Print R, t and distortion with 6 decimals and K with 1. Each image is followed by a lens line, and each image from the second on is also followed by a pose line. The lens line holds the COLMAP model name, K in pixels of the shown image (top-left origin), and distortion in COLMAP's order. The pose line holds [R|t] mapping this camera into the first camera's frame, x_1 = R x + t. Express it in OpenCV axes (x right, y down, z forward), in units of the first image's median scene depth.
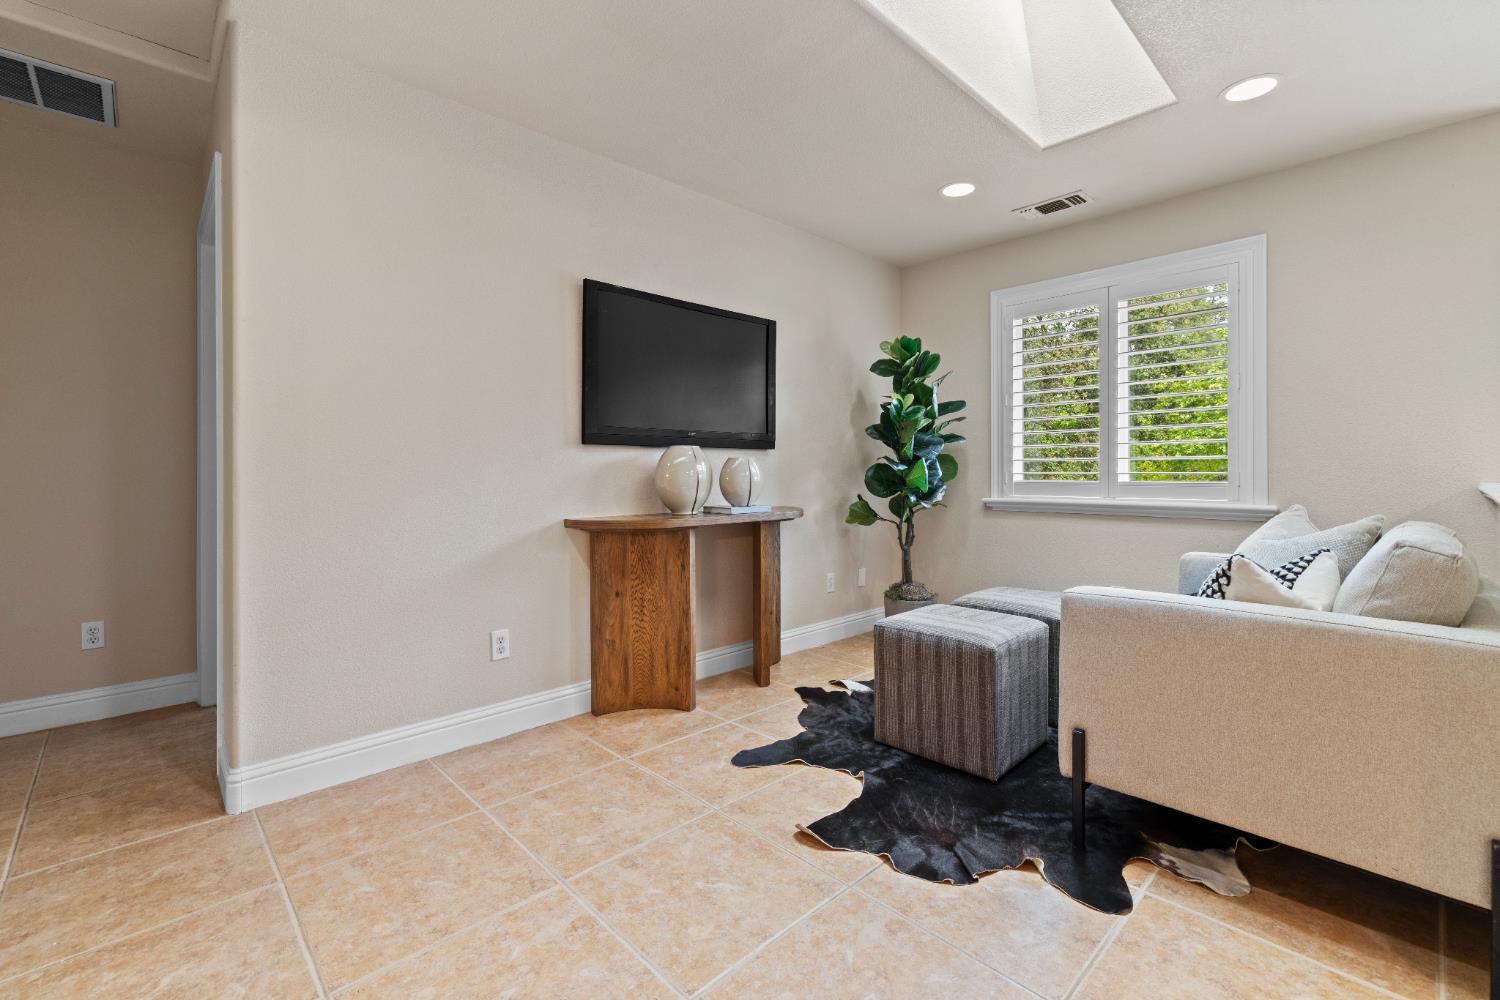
lens RADIAL K [[650.1, 0, 753.3], [0, 650.1, 469.9], [0, 0, 1]] dist [-0.000731, 0.000682]
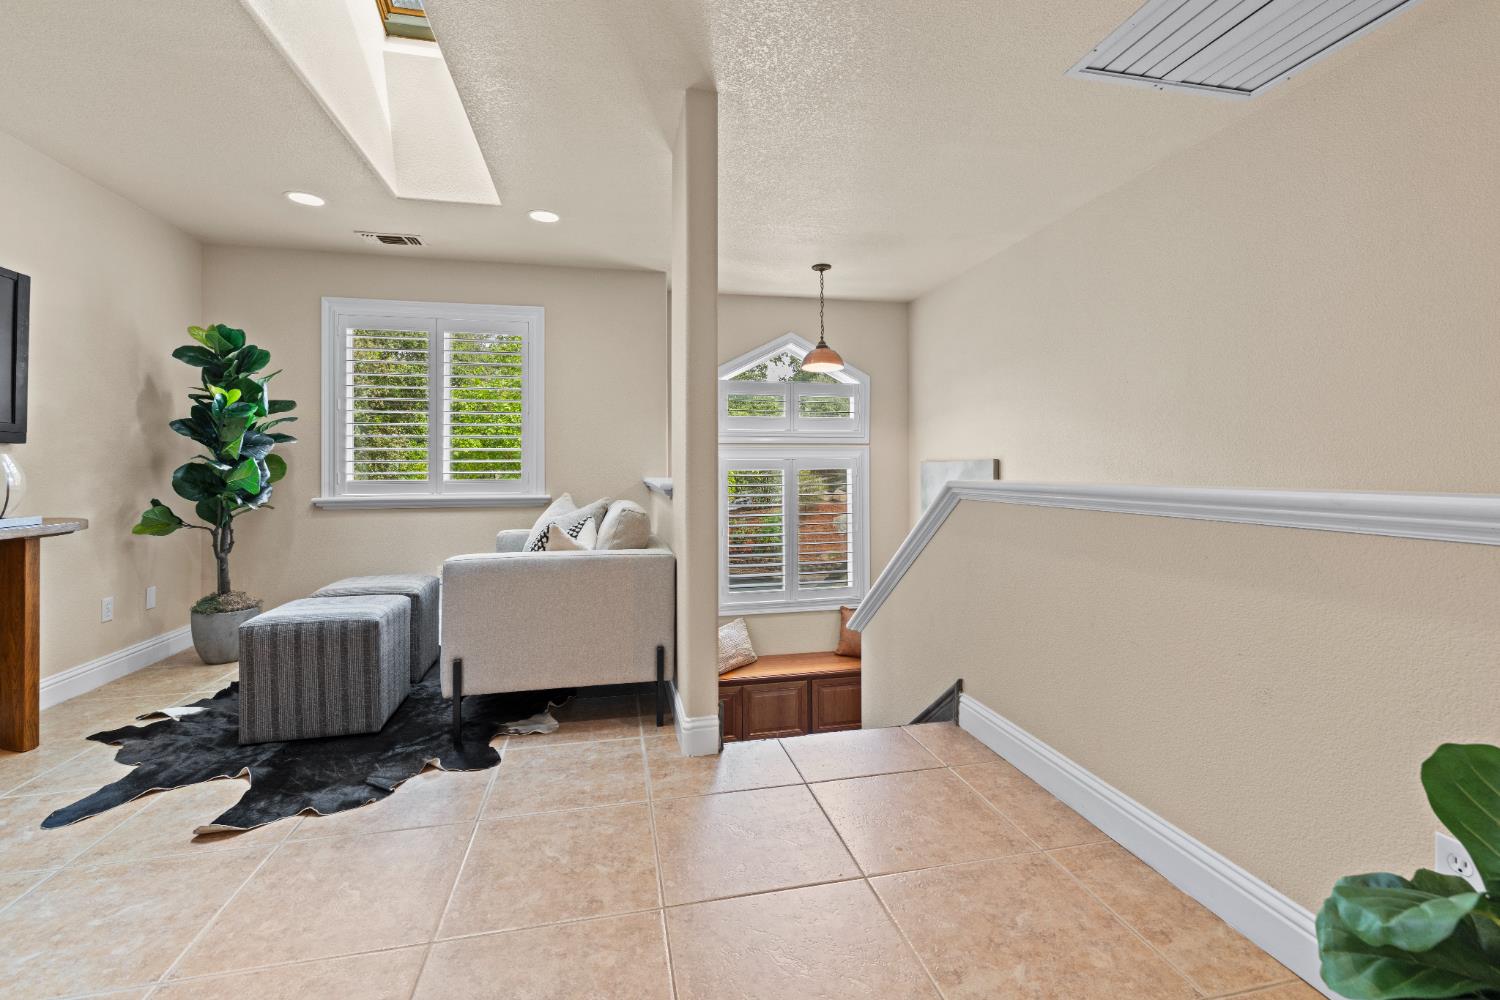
lens RADIAL K [[650.1, 0, 751.6], [0, 650.1, 466.0], [0, 0, 1]] dist [-0.000731, 0.000682]
pose [[0.518917, 0.004975, 0.854810, -0.264817], [0.000450, 0.999981, -0.006092, -0.000623], [-0.854824, 0.003546, 0.518905, -0.184627]]
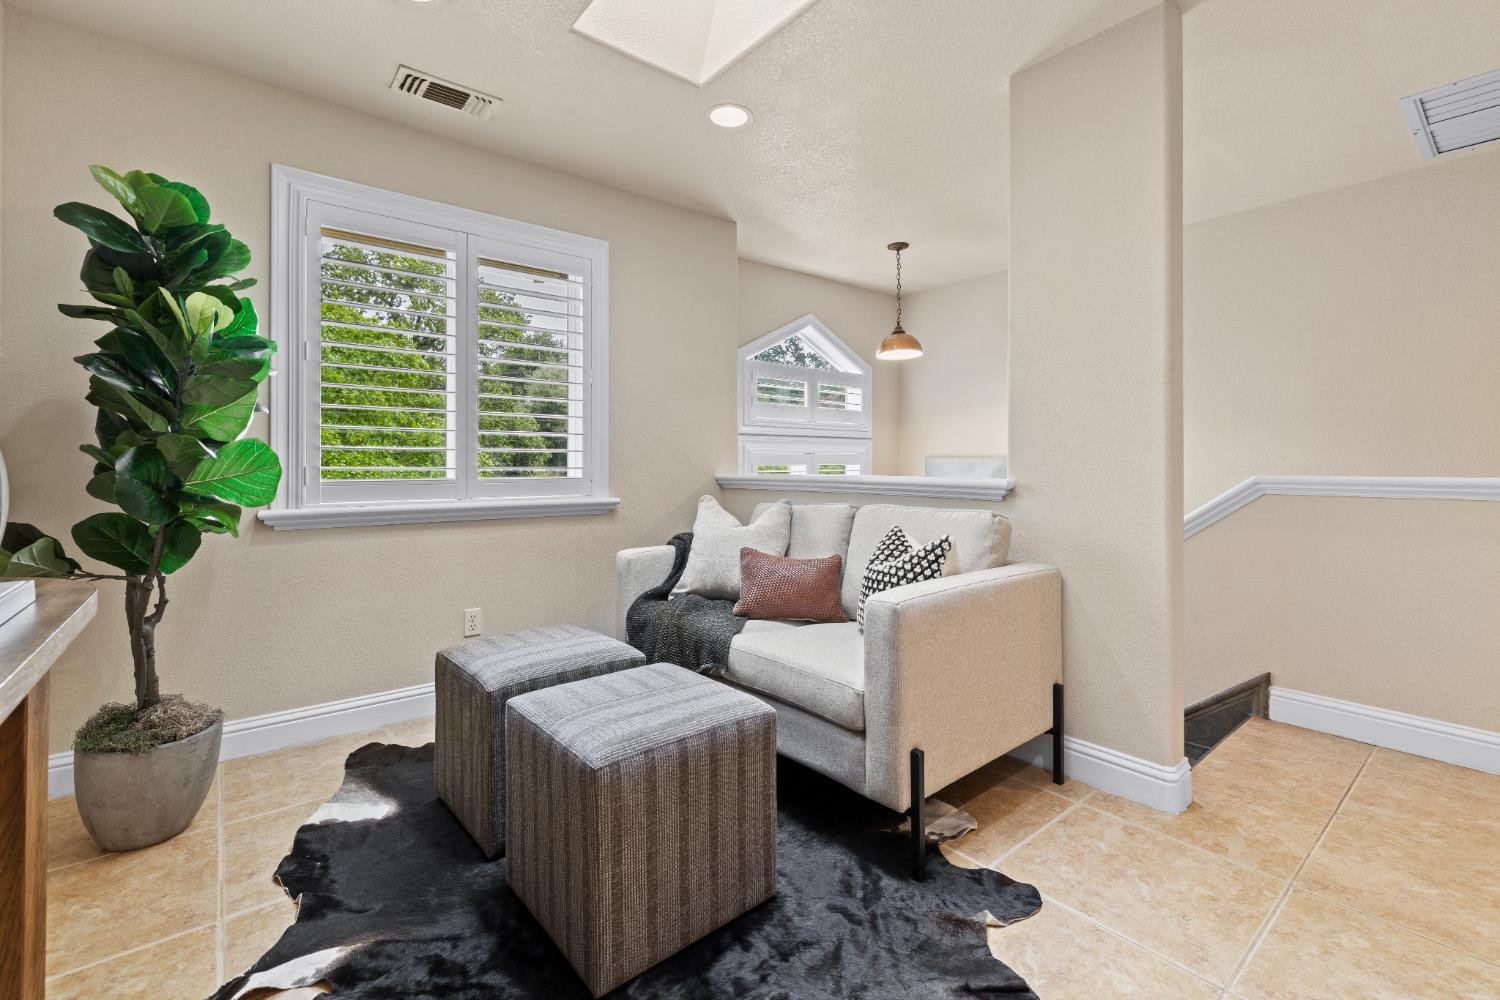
lens RADIAL K [[650.1, 0, 758.8], [0, 650.1, 465.1], [0, 0, 1]] dist [-0.000731, 0.000682]
pose [[0.082254, 0.002946, 0.996607, -0.316612], [-0.000676, 0.999996, -0.002900, 0.003842], [-0.996611, -0.000436, 0.082255, 0.860138]]
